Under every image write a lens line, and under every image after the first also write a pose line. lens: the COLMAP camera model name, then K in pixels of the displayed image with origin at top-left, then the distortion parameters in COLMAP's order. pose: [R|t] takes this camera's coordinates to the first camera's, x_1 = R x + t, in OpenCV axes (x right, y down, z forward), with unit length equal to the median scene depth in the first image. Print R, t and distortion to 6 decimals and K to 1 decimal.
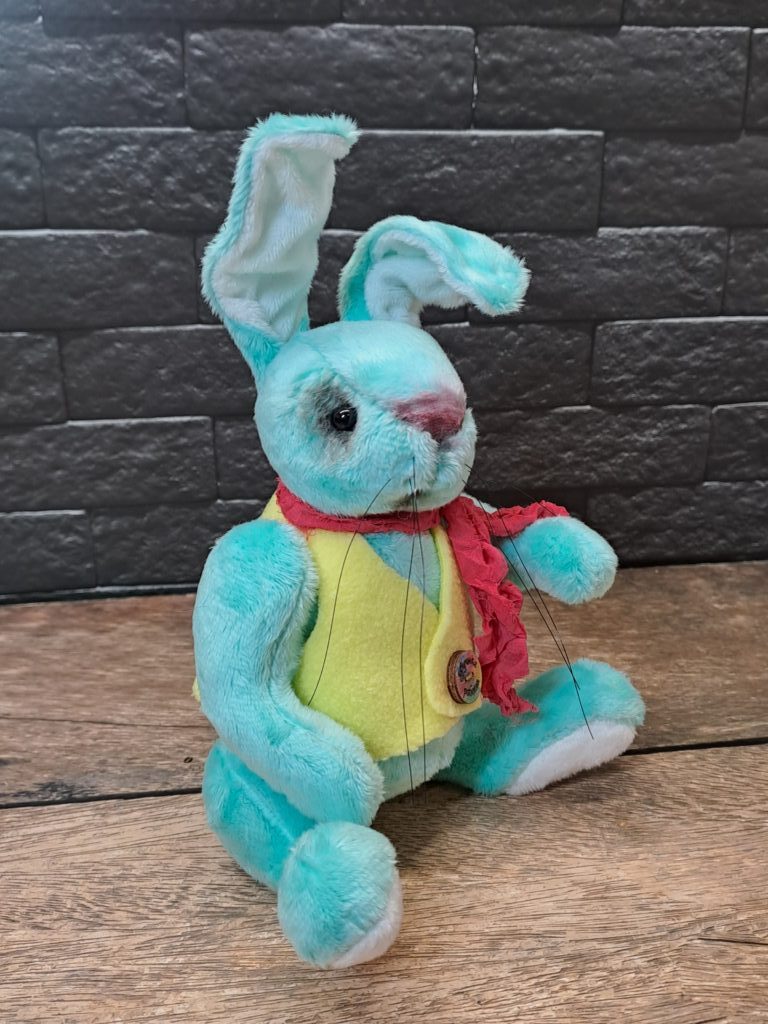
lens RADIAL K [[1071.5, 0, 369.1], [0, 1071.5, 495.2], [0, 0, 1]] dist [0.051047, 0.000000]
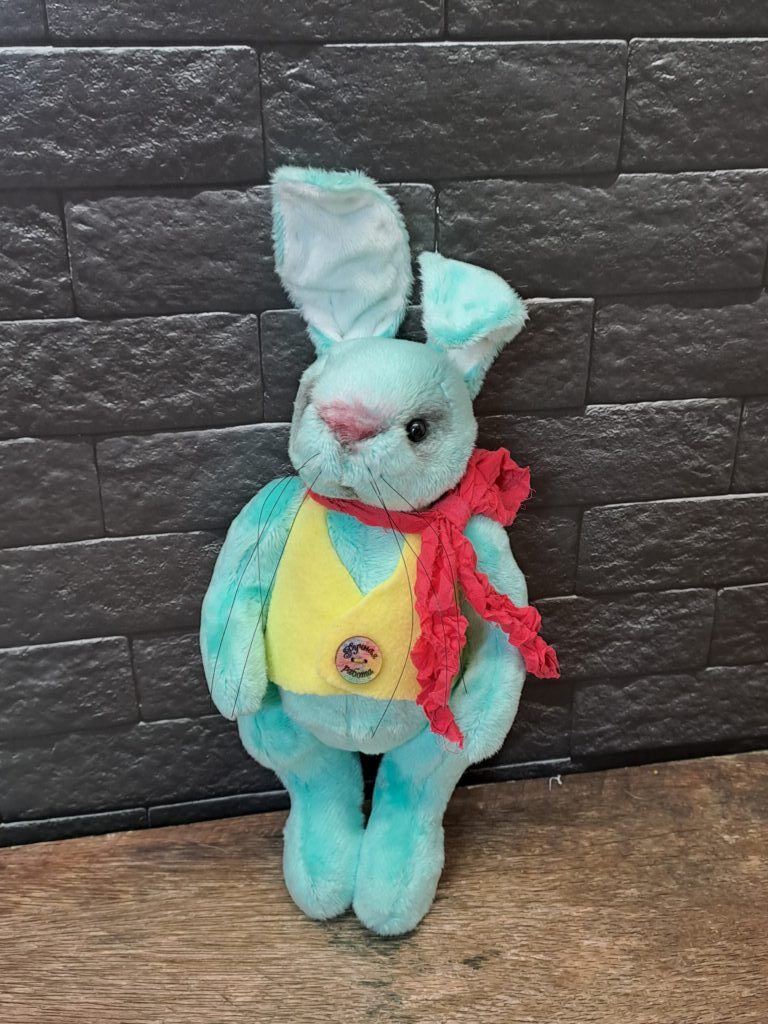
lens RADIAL K [[1071.5, 0, 379.3], [0, 1071.5, 511.0], [0, 0, 1]] dist [0.051047, 0.000000]
pose [[0.999396, -0.018912, 0.029150, 0.028326], [0.015726, 0.994254, 0.105888, -0.268040], [-0.030986, -0.105366, 0.993951, 0.181095]]
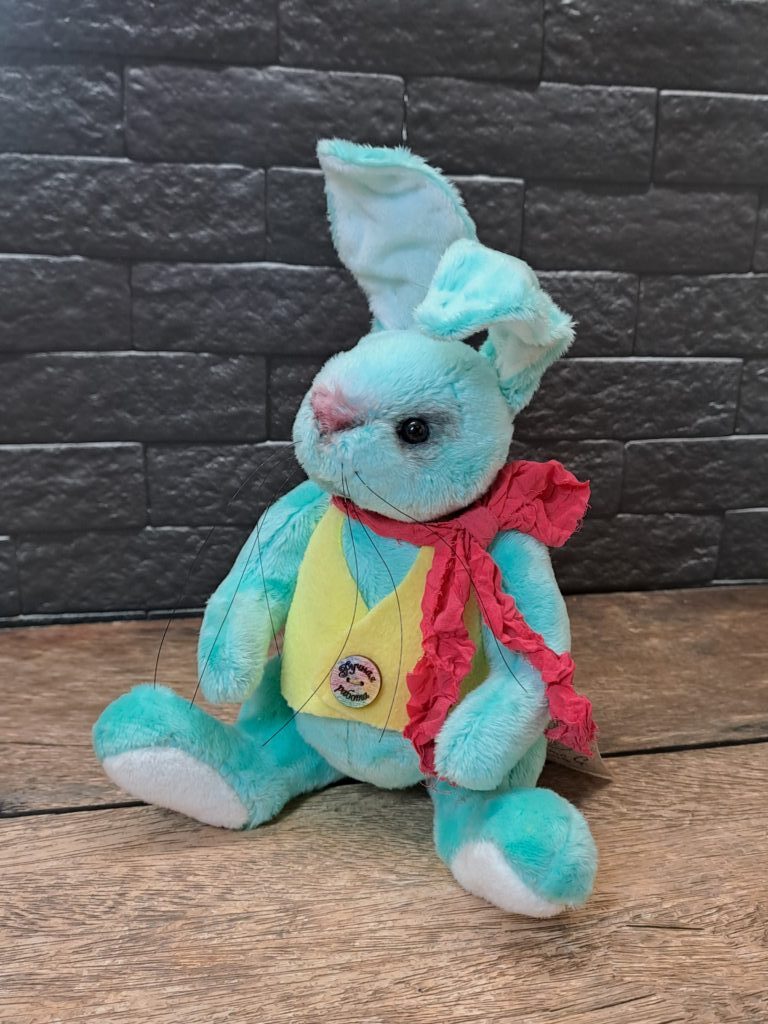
lens RADIAL K [[1071.5, 0, 386.2], [0, 1071.5, 494.3], [0, 0, 1]] dist [0.051047, 0.000000]
pose [[0.995138, 0.007830, 0.098176, -0.019396], [-0.001838, 0.998137, -0.060978, 0.037370], [-0.098471, 0.060501, 0.993299, -0.020486]]
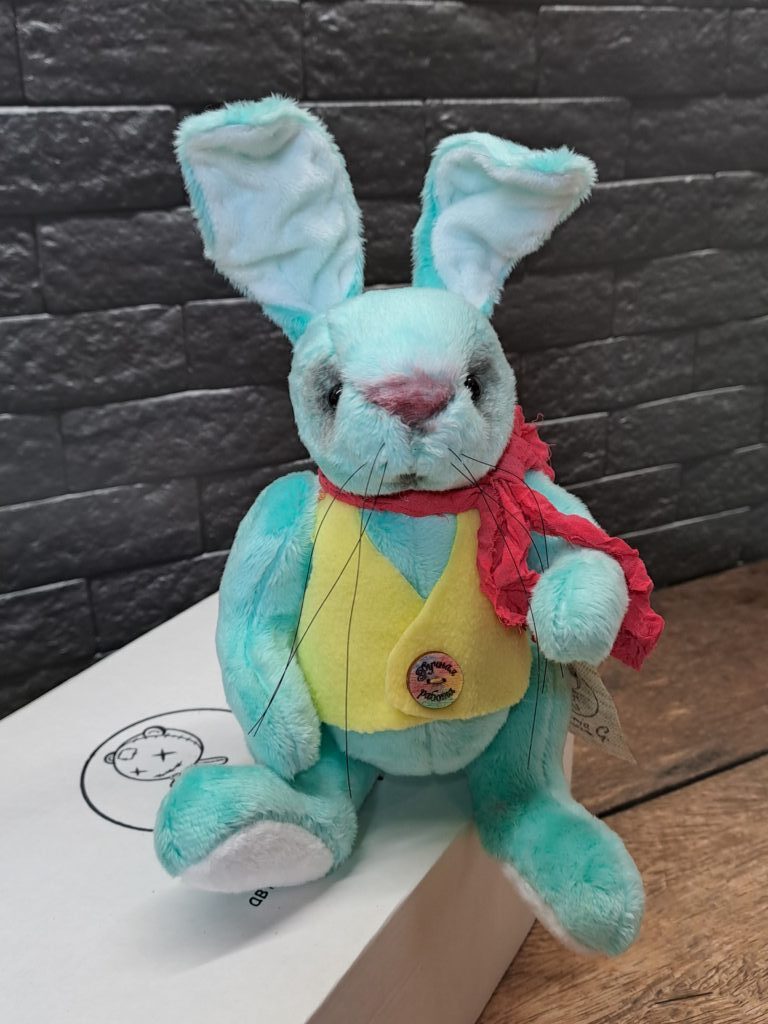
lens RADIAL K [[1071.5, 0, 385.2], [0, 1071.5, 501.8], [0, 0, 1]] dist [0.051047, 0.000000]
pose [[0.943901, -0.126716, 0.304950, -0.190424], [0.118701, 0.991921, 0.044761, -0.165529], [-0.308159, -0.006052, 0.951316, -0.065709]]
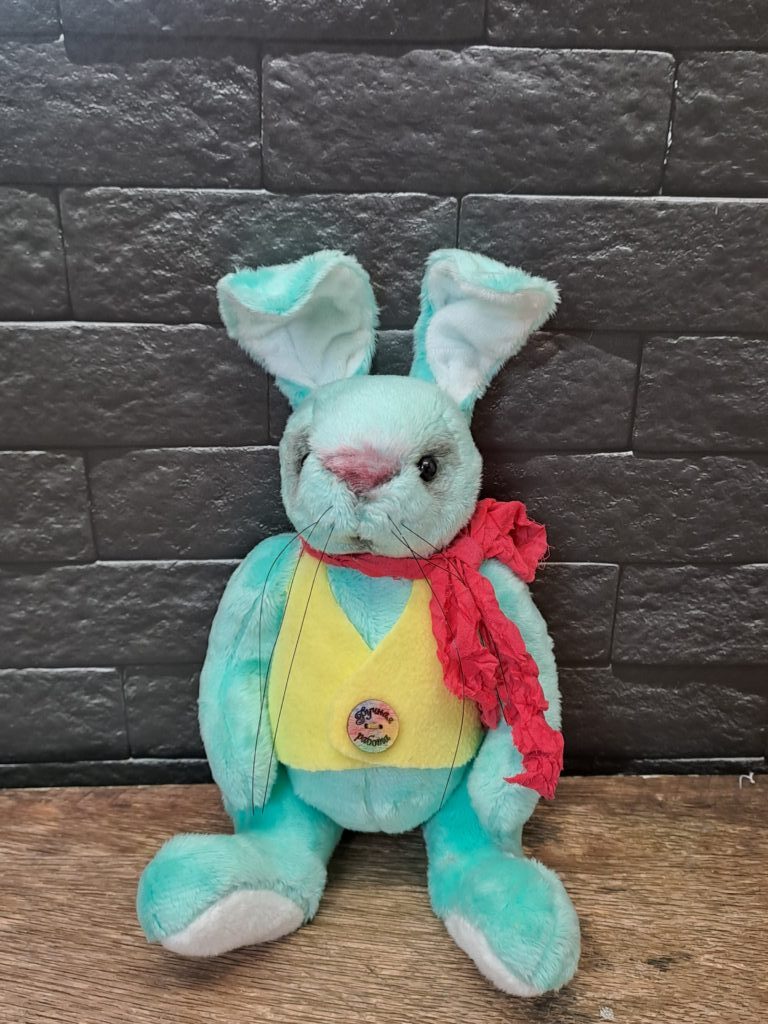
lens RADIAL K [[1071.5, 0, 373.4], [0, 1071.5, 500.3], [0, 0, 1]] dist [0.051047, 0.000000]
pose [[0.995544, 0.050502, -0.079630, -0.025072], [-0.045575, 0.997002, 0.062522, -0.173633], [0.082549, -0.058614, 0.994862, 0.265034]]
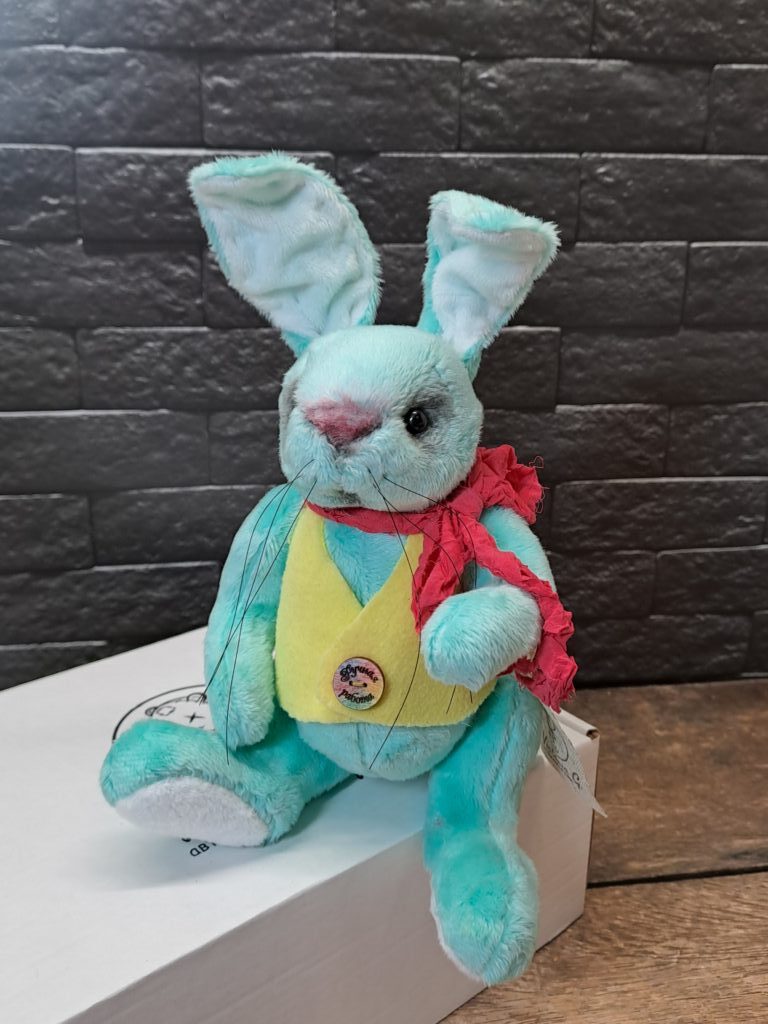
lens RADIAL K [[1071.5, 0, 372.9], [0, 1071.5, 487.7], [0, 0, 1]] dist [0.051047, 0.000000]
pose [[0.999885, 0.014560, 0.004133, 0.012274], [-0.014499, 0.999792, -0.014365, -0.145848], [-0.004341, 0.014304, 0.999888, -0.158860]]
